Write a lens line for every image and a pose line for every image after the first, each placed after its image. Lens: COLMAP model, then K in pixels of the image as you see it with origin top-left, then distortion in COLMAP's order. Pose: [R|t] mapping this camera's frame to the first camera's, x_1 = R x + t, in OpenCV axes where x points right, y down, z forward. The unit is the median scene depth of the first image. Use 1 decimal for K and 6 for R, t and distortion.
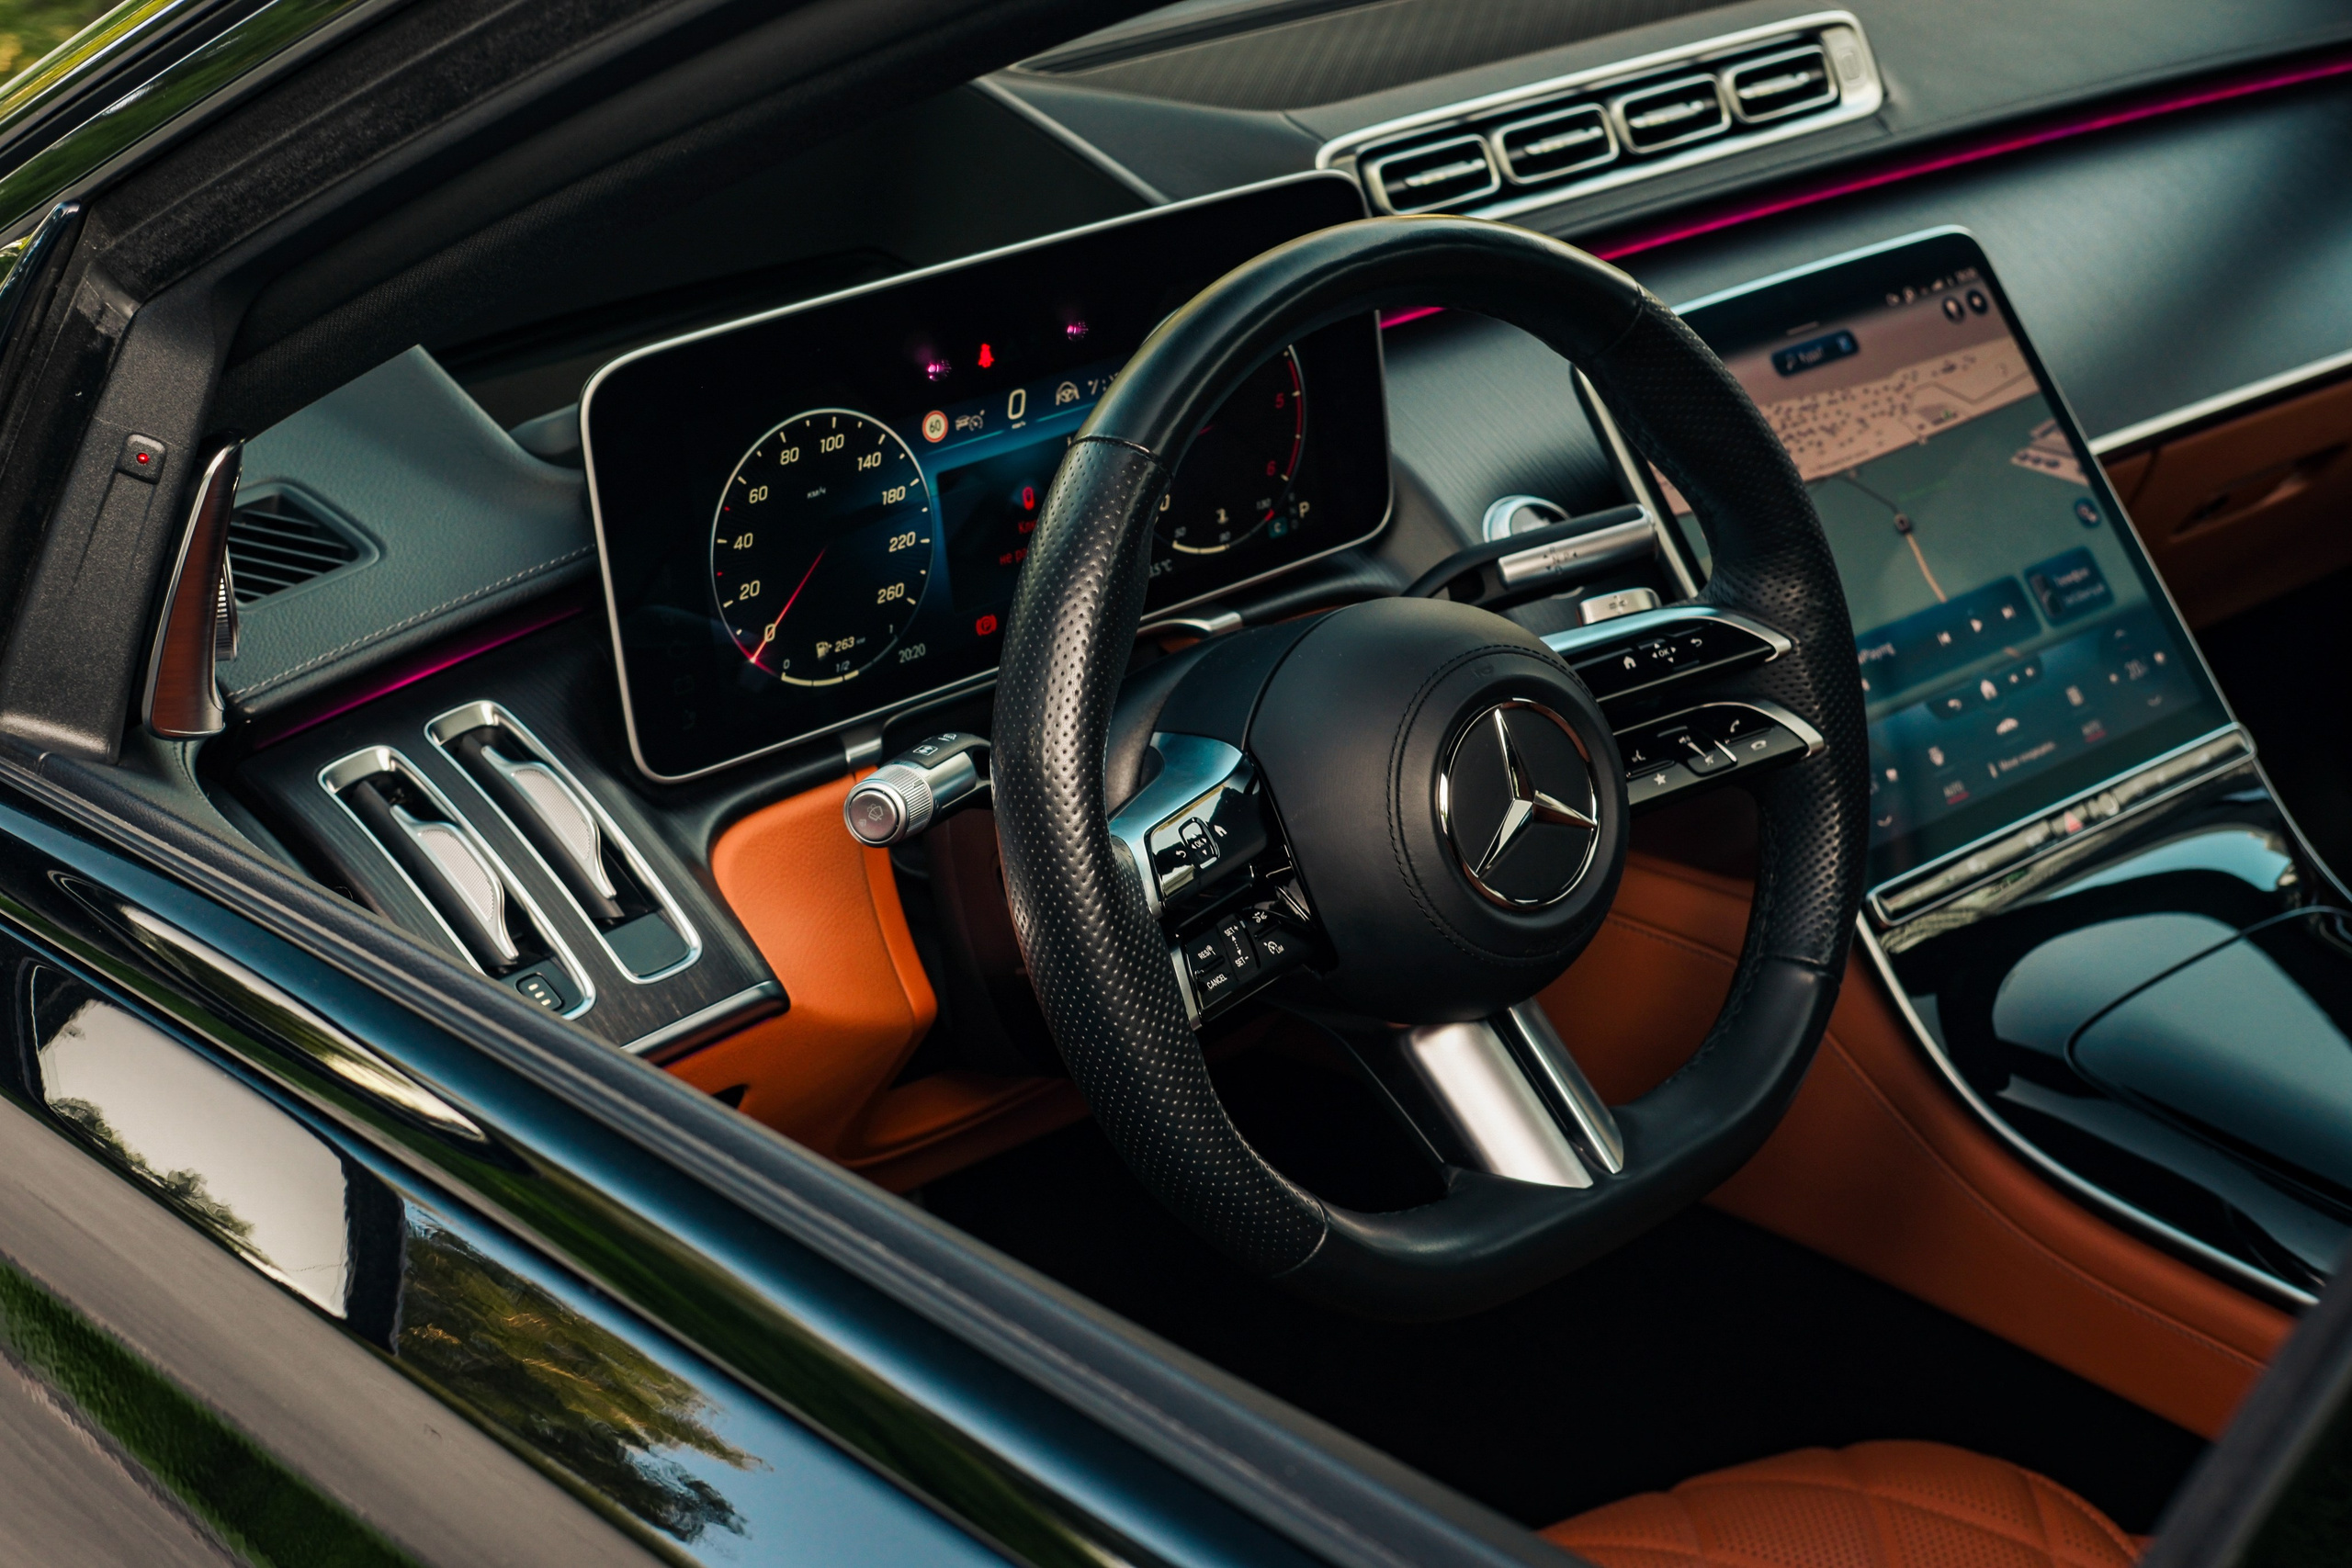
lens RADIAL K [[3848.1, 0, 1211.2], [0, 3848.1, 780.6], [0, 0, 1]] dist [-0.042055, 0.330063]
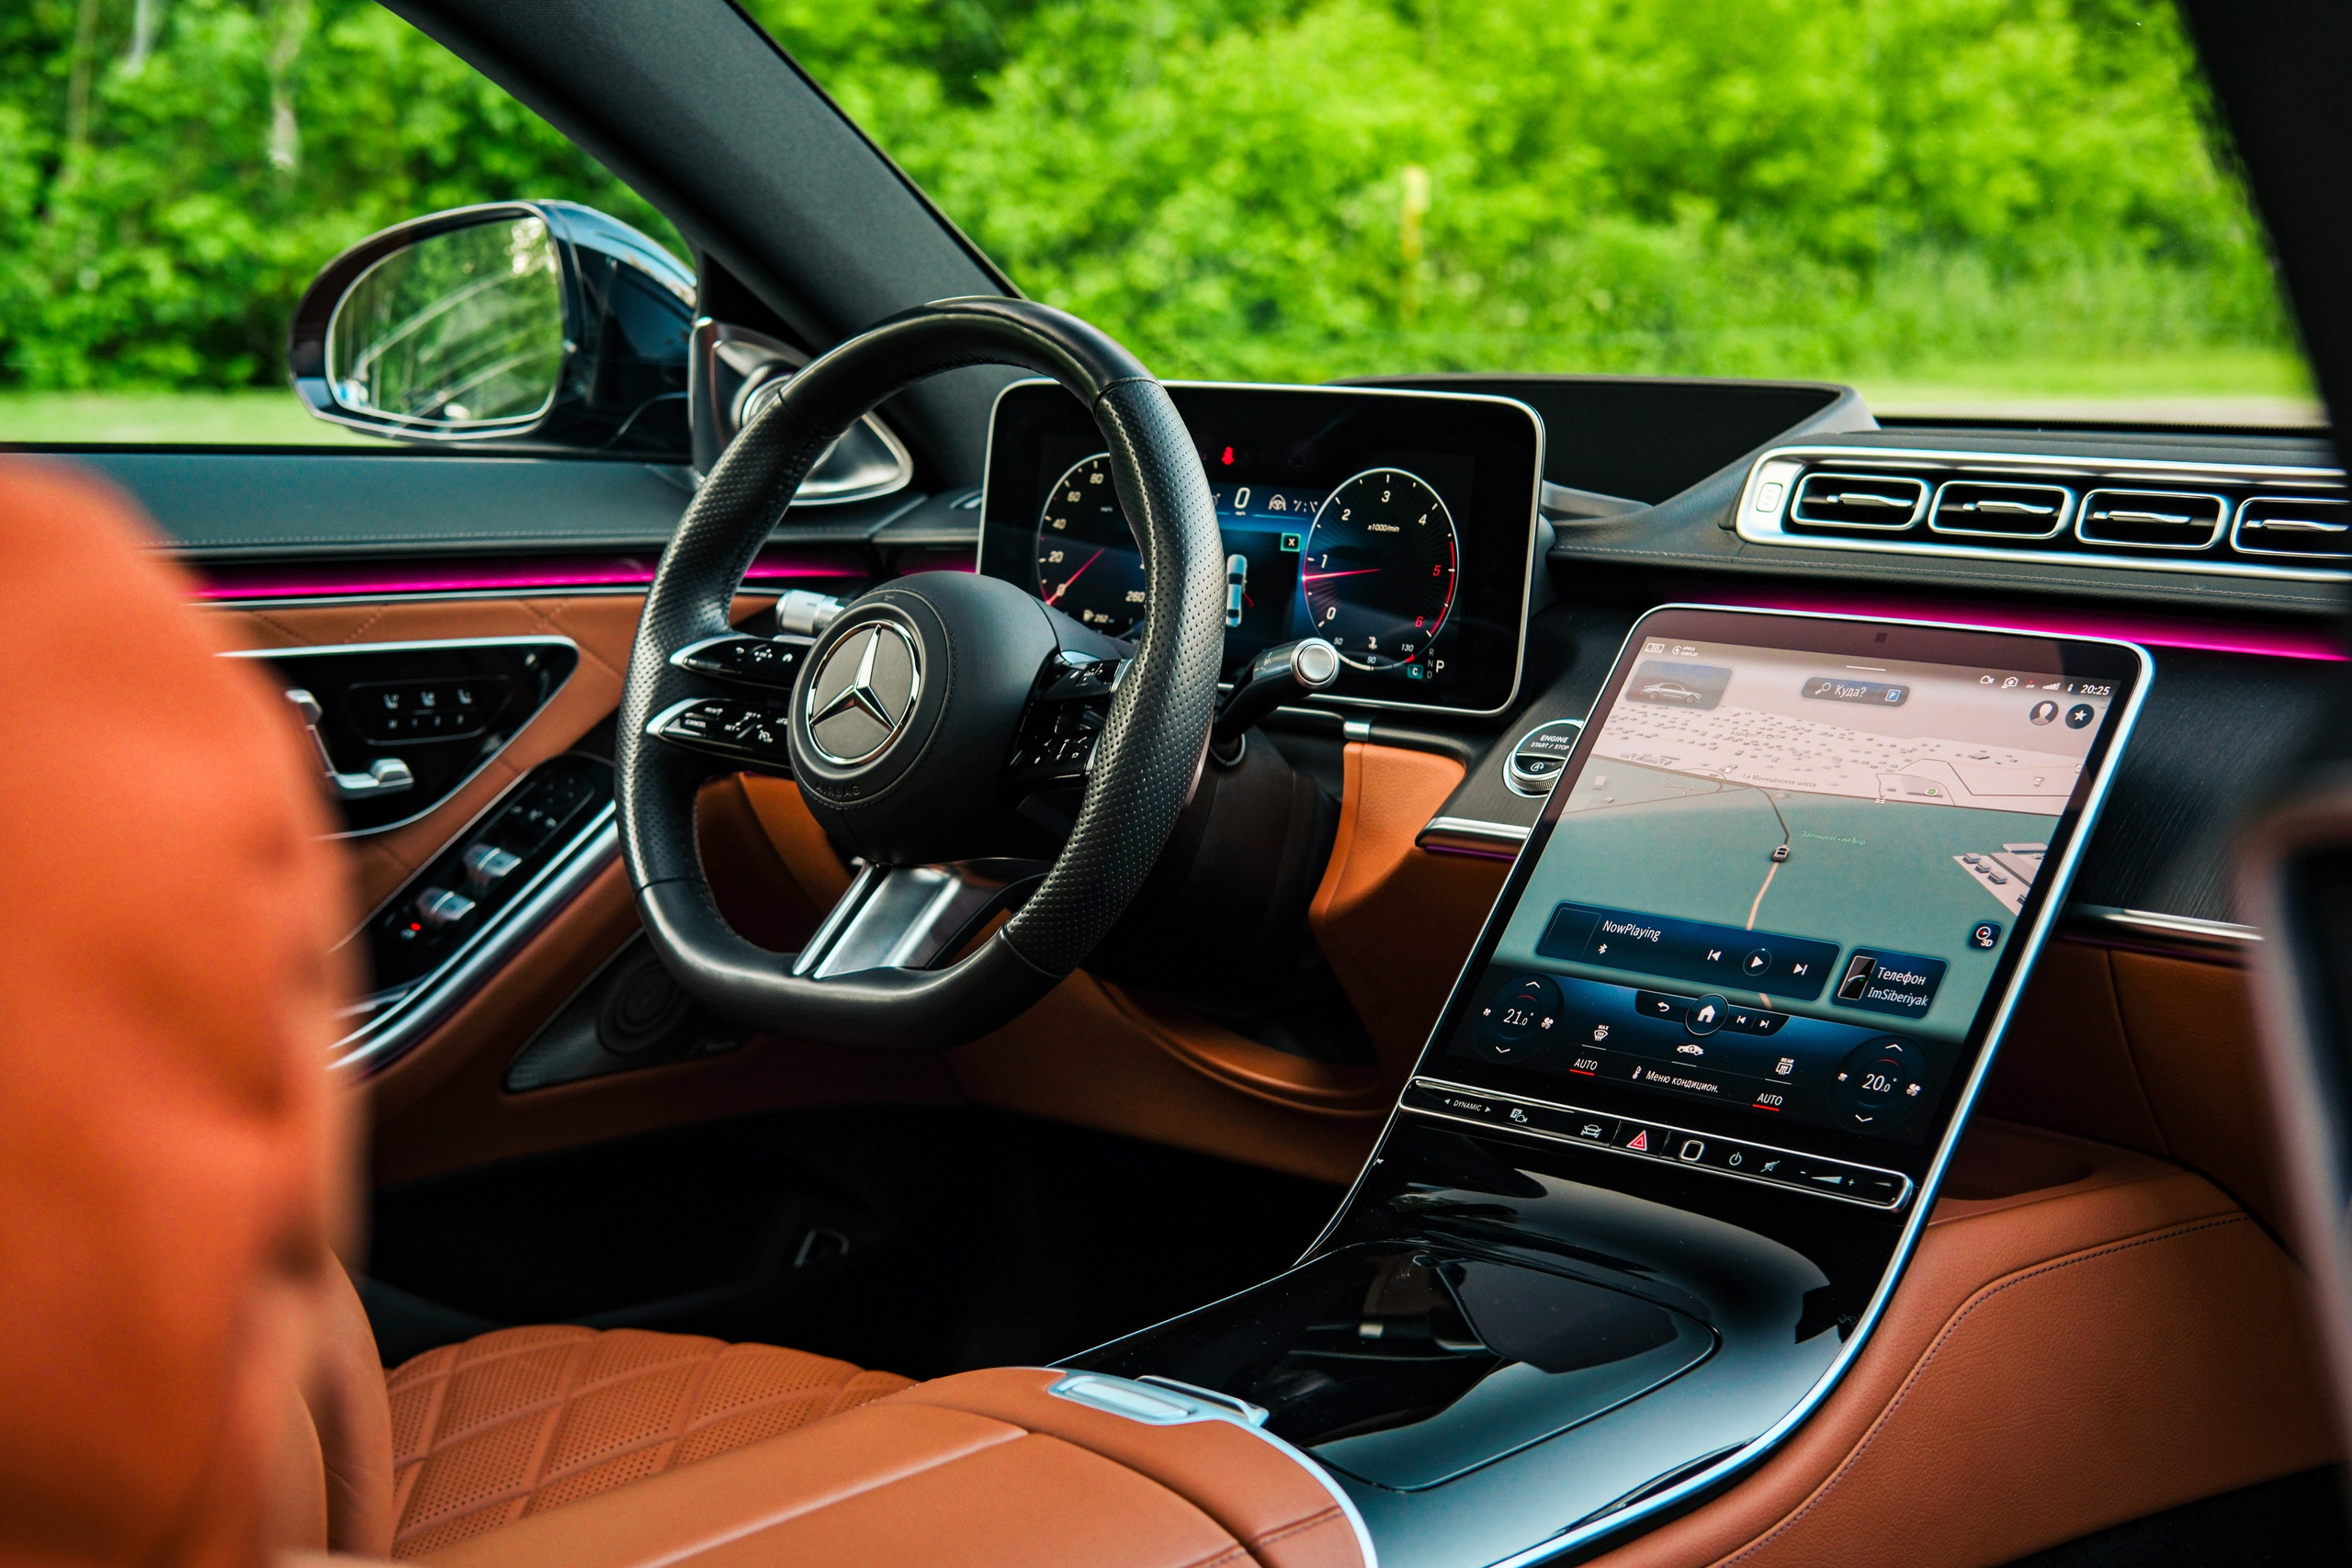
lens RADIAL K [[3848.1, 0, 1211.2], [0, 3848.1, 780.6], [0, 0, 1]] dist [-0.042055, 0.330063]
pose [[0.104231, 0.174197, -0.979179, 1.132478], [-0.400935, 0.908355, 0.118919, -0.142803], [0.910158, 0.380192, 0.164520, 0.694439]]
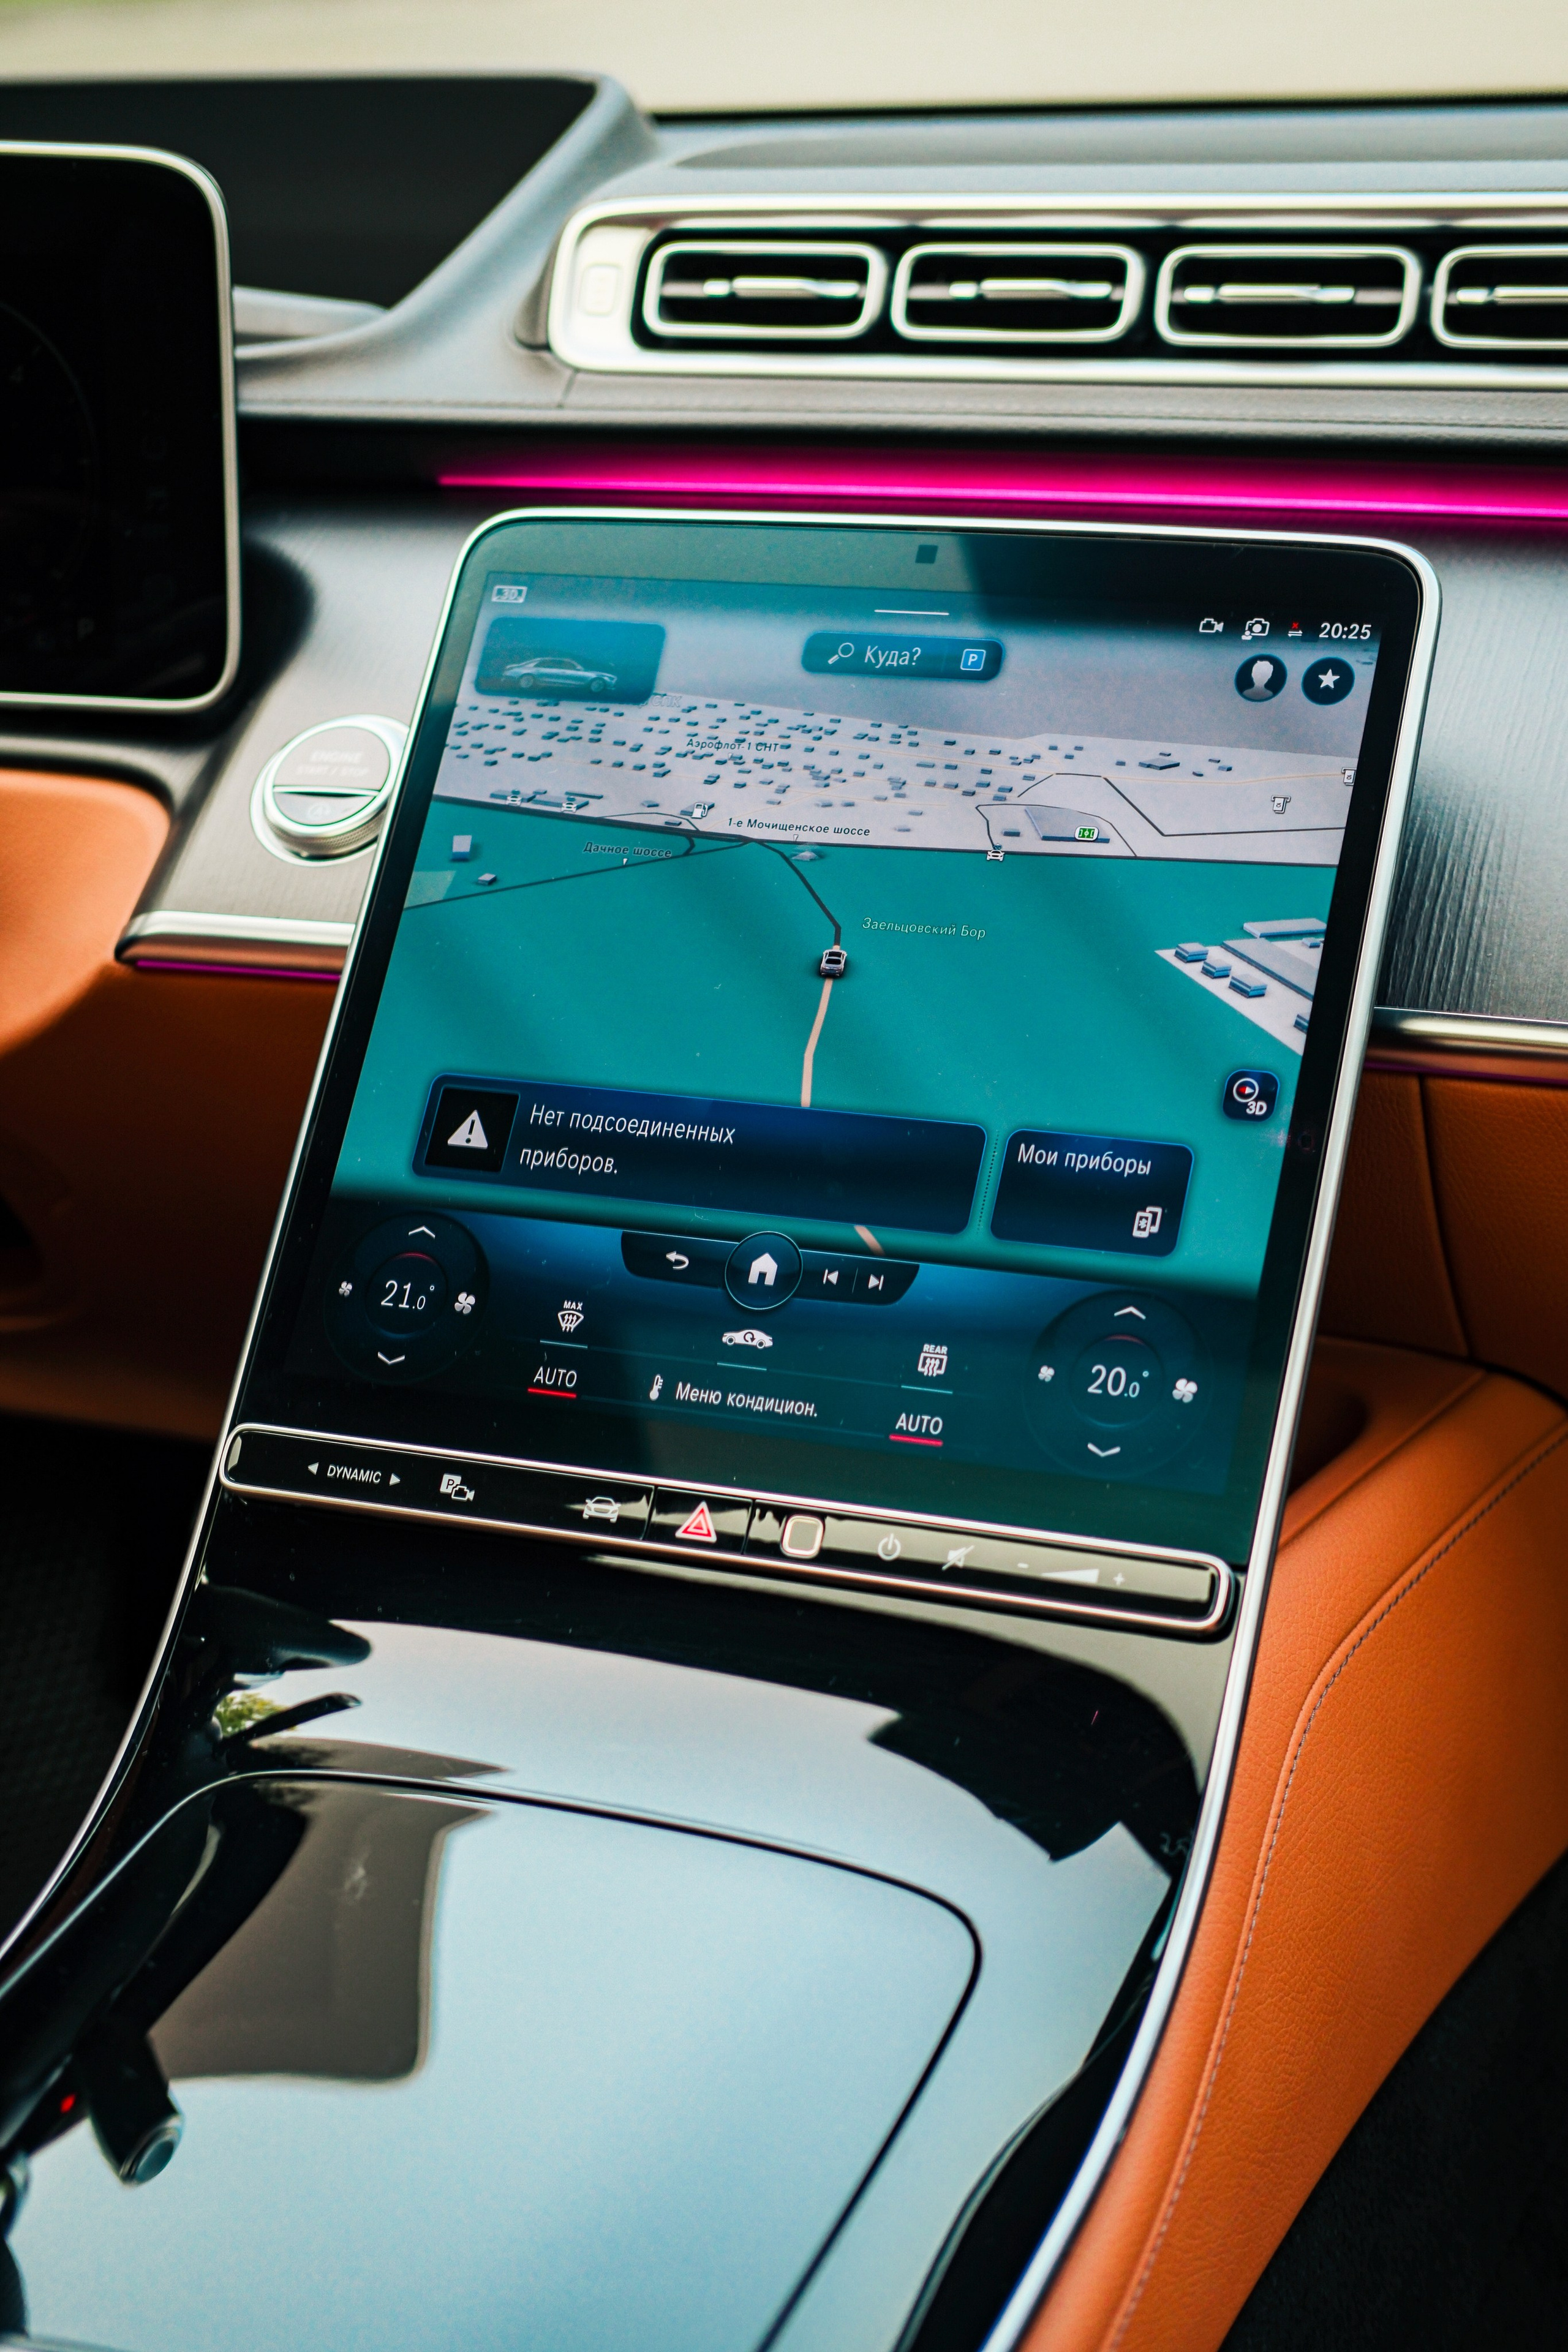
lens RADIAL K [[3848.5, 0, 784.0], [0, 3848.5, 1176.0], [0, 0, 1]] dist [-0.042055, 0.330063]
pose [[0.453731, 0.325638, -0.829511, 0.663124], [-0.329030, 0.926288, 0.183655, -0.140178], [0.828171, 0.189604, 0.527431, 0.695760]]
